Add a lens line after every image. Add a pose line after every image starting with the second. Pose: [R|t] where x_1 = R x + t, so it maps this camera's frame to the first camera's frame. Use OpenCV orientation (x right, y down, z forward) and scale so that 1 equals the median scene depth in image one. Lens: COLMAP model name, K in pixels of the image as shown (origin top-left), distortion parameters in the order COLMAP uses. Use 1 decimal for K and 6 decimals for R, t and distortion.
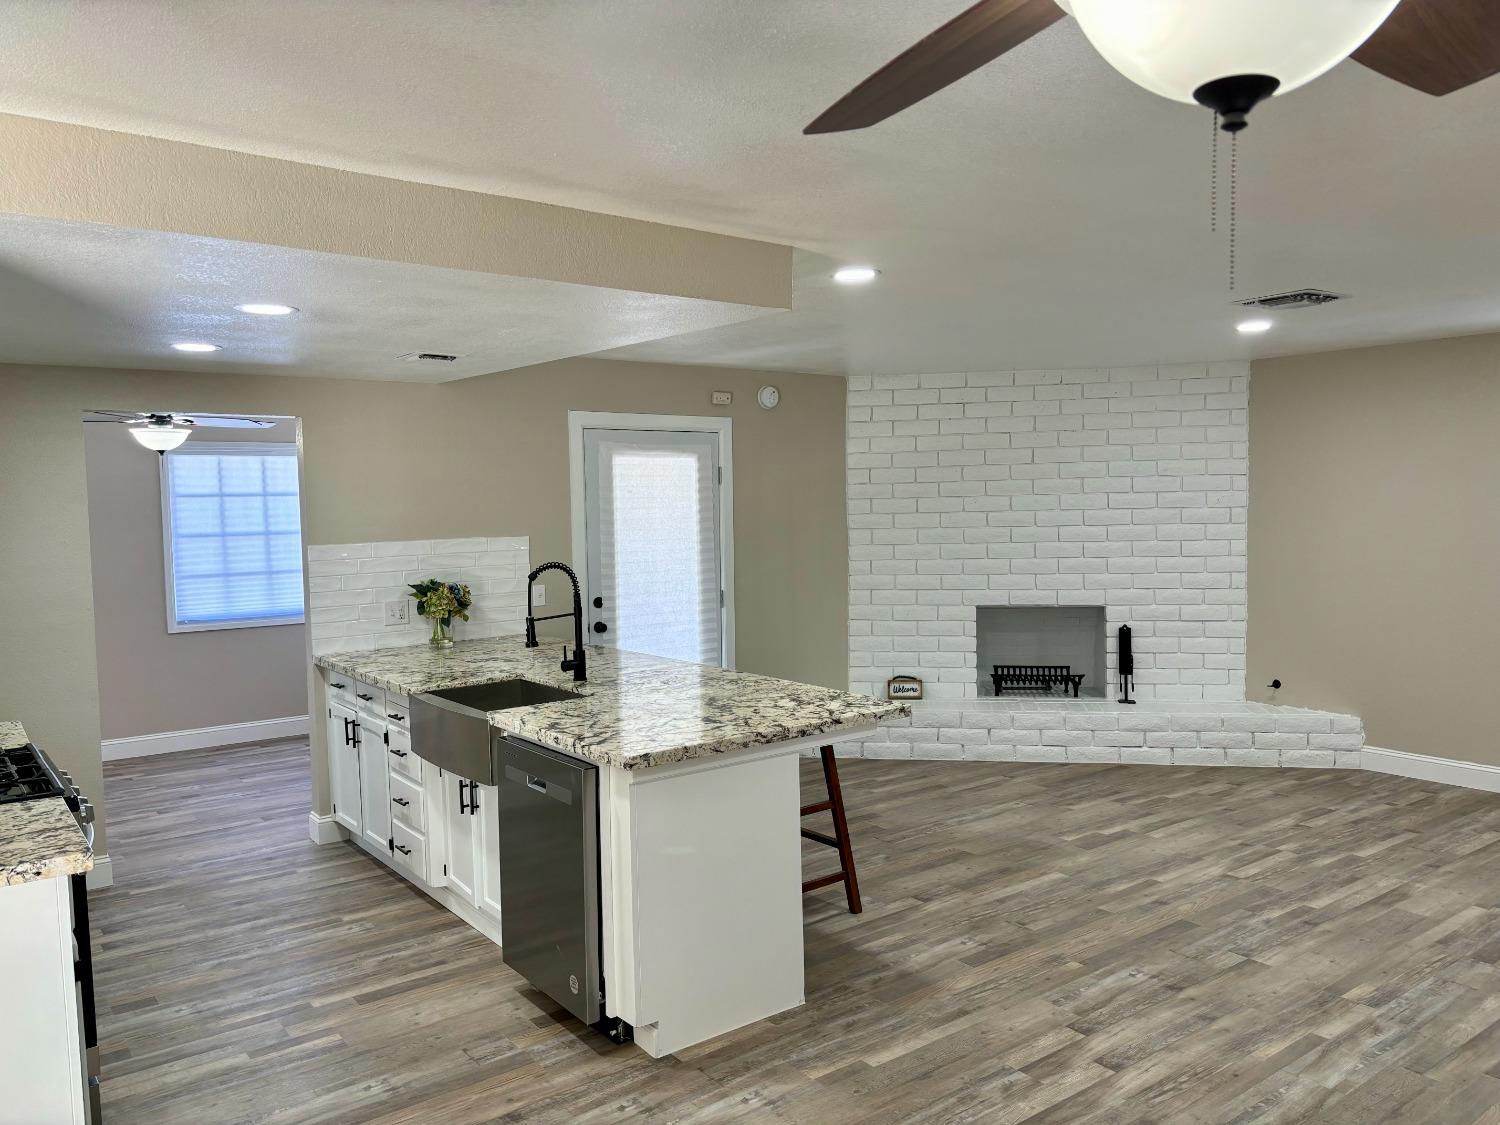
lens RADIAL K [[1129.3, 0, 756.9], [0, 1129.3, 562.7], [0, 0, 1]] dist [0.043731, -0.068635]
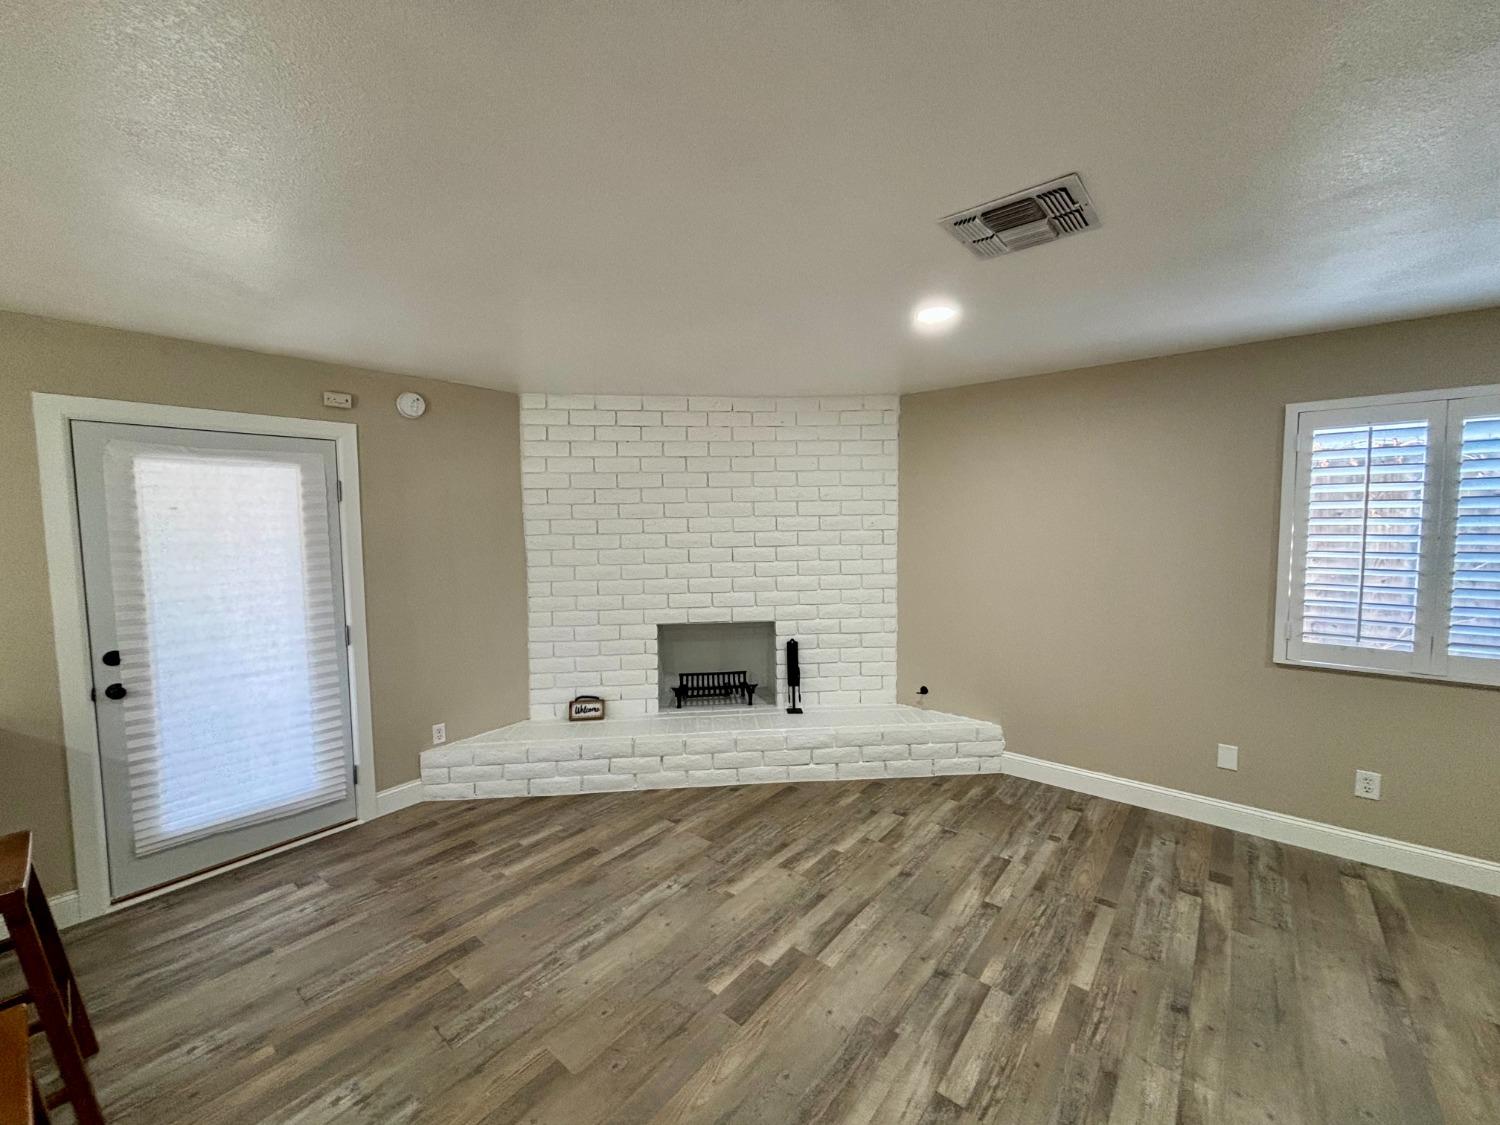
lens RADIAL K [[600.7, 0, 746.9], [0, 600.7, 560.8], [0, 0, 1]] dist [-0.000422, 0.000159]
pose [[0.972377, -0.009771, 0.233211, 0.173390], [0.007085, 0.999899, 0.012350, -0.030587], [-0.233308, -0.010357, 0.972348, 0.527713]]
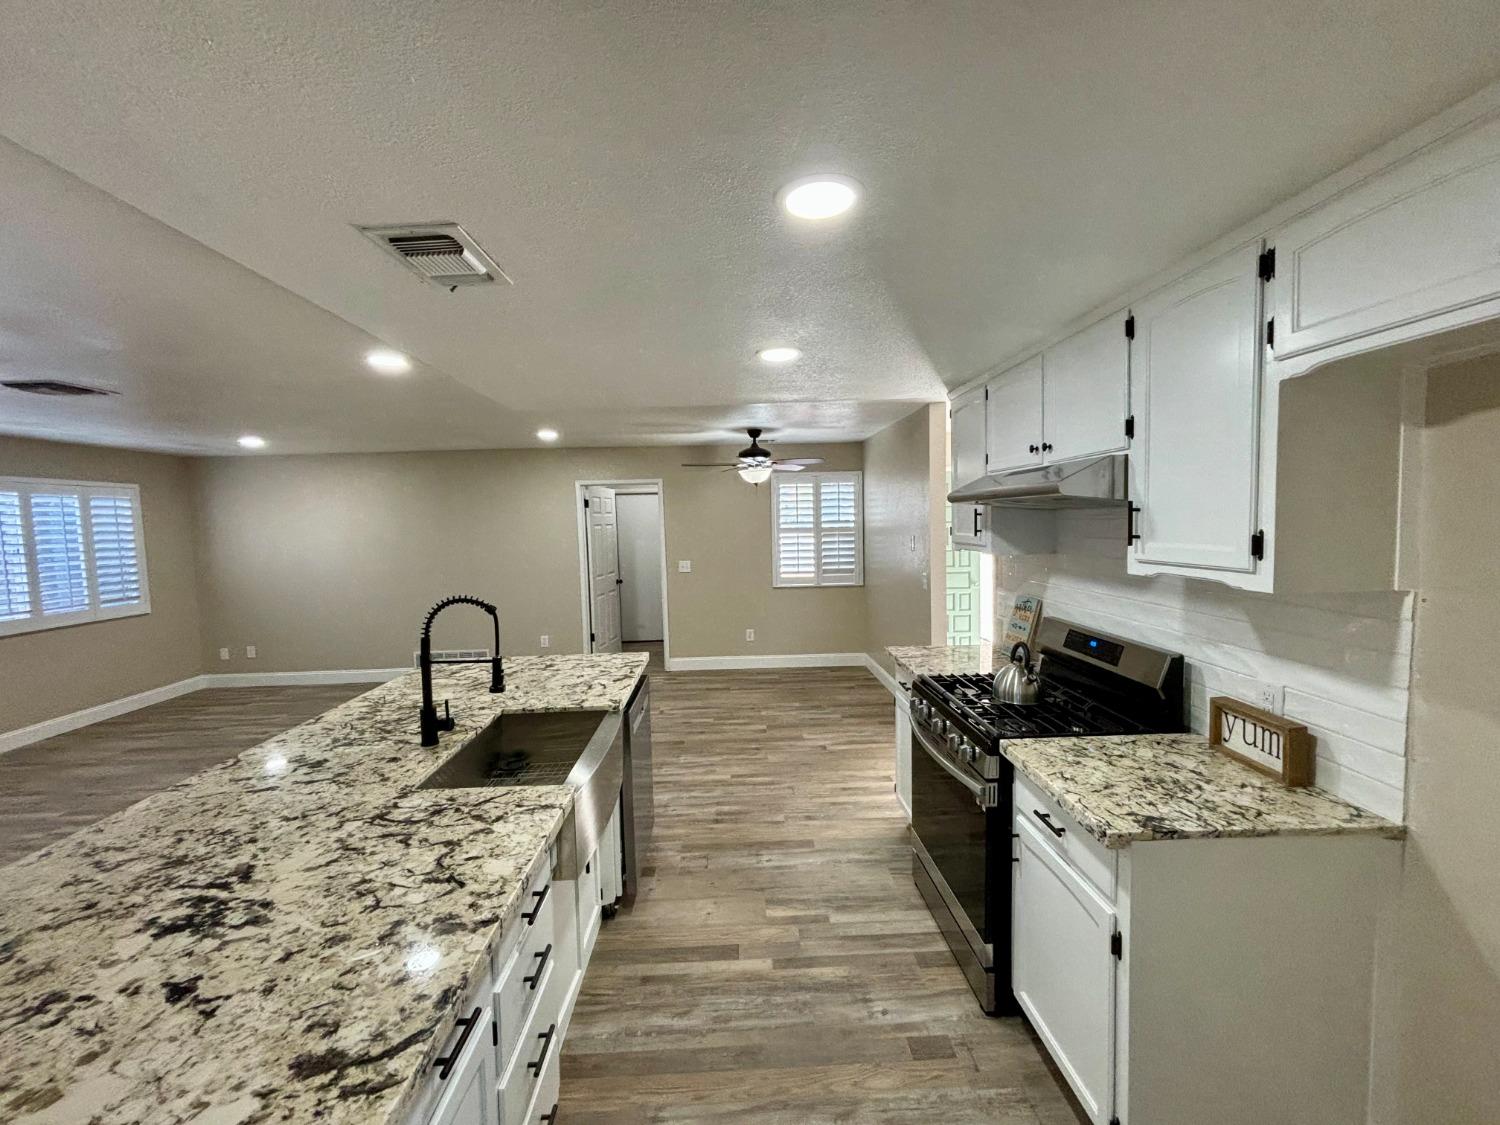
lens RADIAL K [[599.9, 0, 743.0], [0, 599.9, 559.9], [0, 0, 1]] dist [0.005899, 0.000097]
pose [[-0.814276, 0.003015, 0.580470, -0.422798], [0.075649, 0.992010, 0.100967, -0.038277], [-0.575527, 0.126127, -0.807998, 0.858935]]
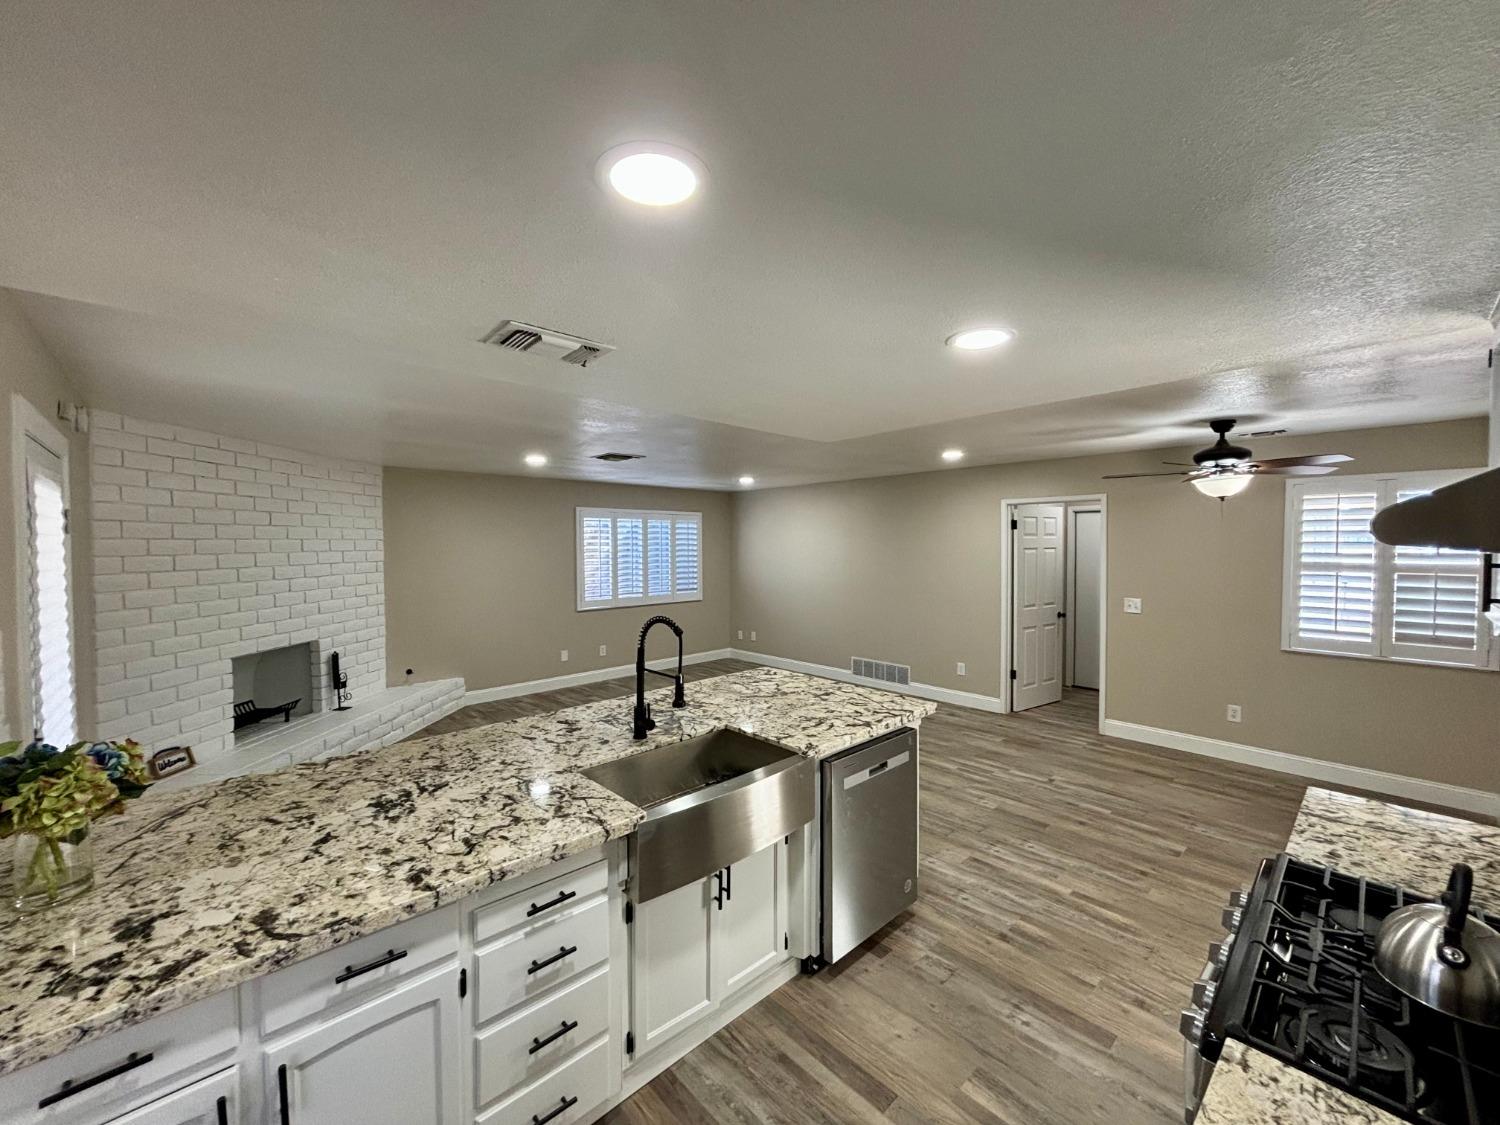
lens RADIAL K [[600.7, 0, 746.9], [0, 600.7, 560.8], [0, 0, 1]] dist [-0.000422, 0.000159]
pose [[-0.109202, -0.008259, 0.993985, -0.484364], [0.063580, 0.997860, 0.015276, -0.035255], [-0.991984, 0.064866, -0.108444, 0.681229]]
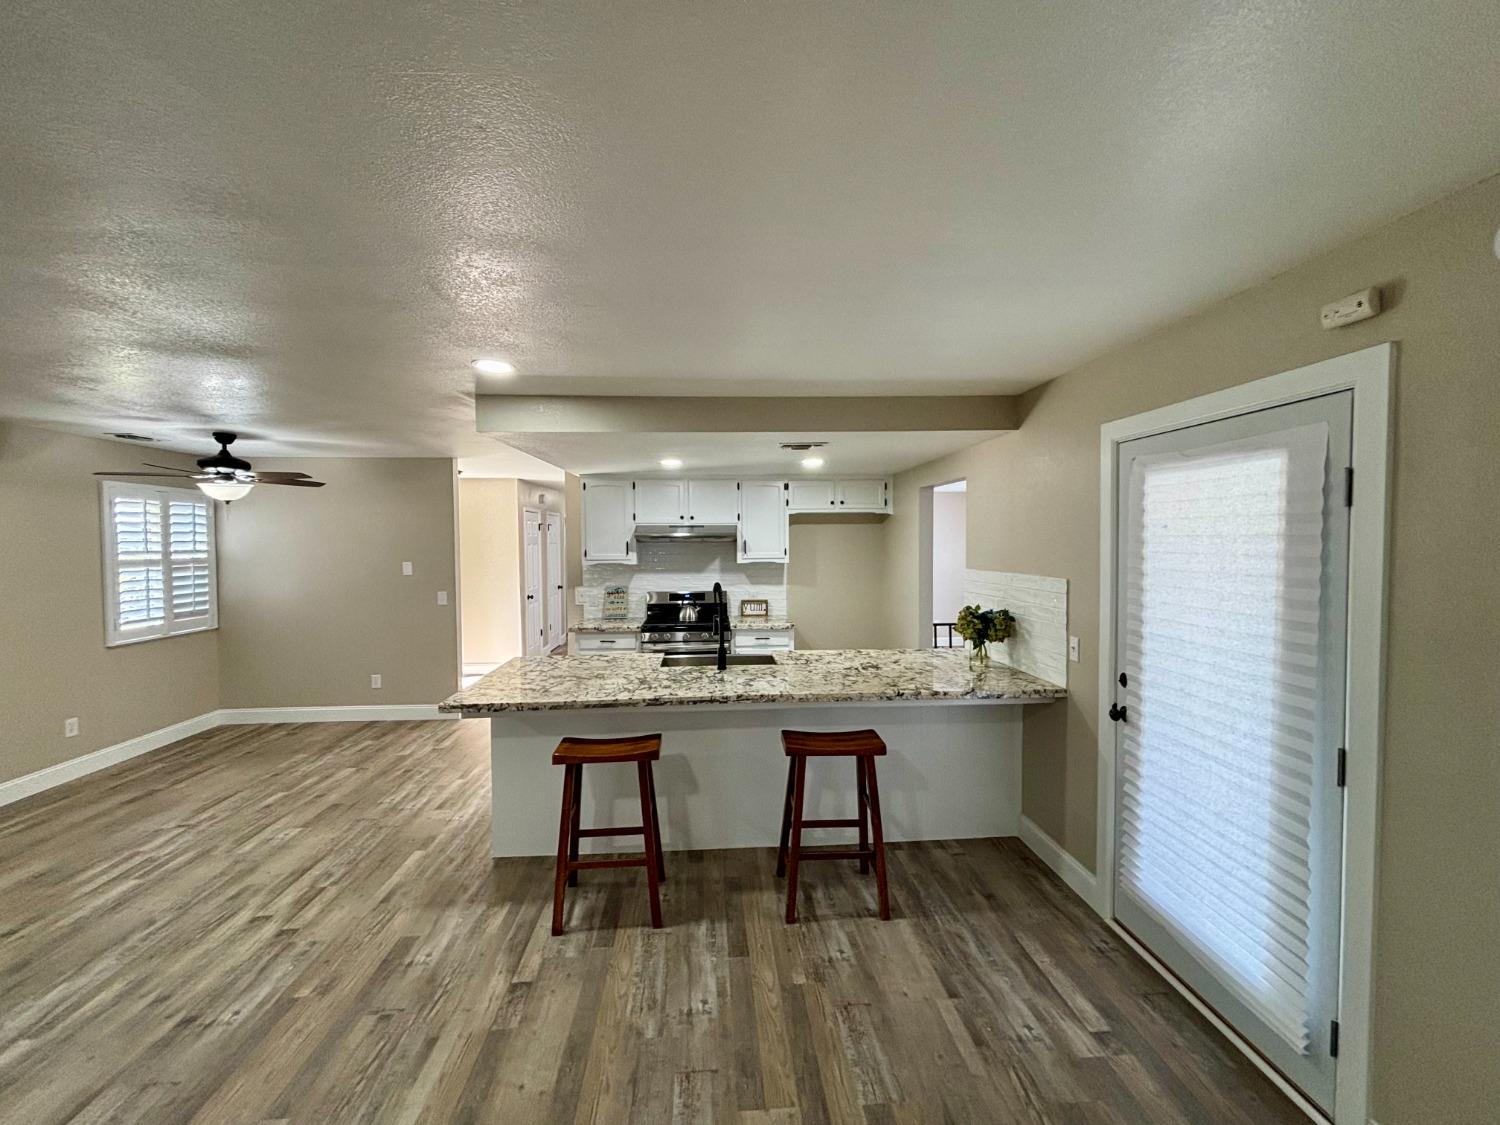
lens RADIAL K [[600.7, 0, 746.9], [0, 600.7, 560.8], [0, 0, 1]] dist [-0.000422, 0.000159]
pose [[-0.542416, 0.052459, -0.838471, 0.314408], [-0.030857, 0.996131, 0.082285, -0.065962], [0.839543, 0.070505, -0.538699, 1.010041]]
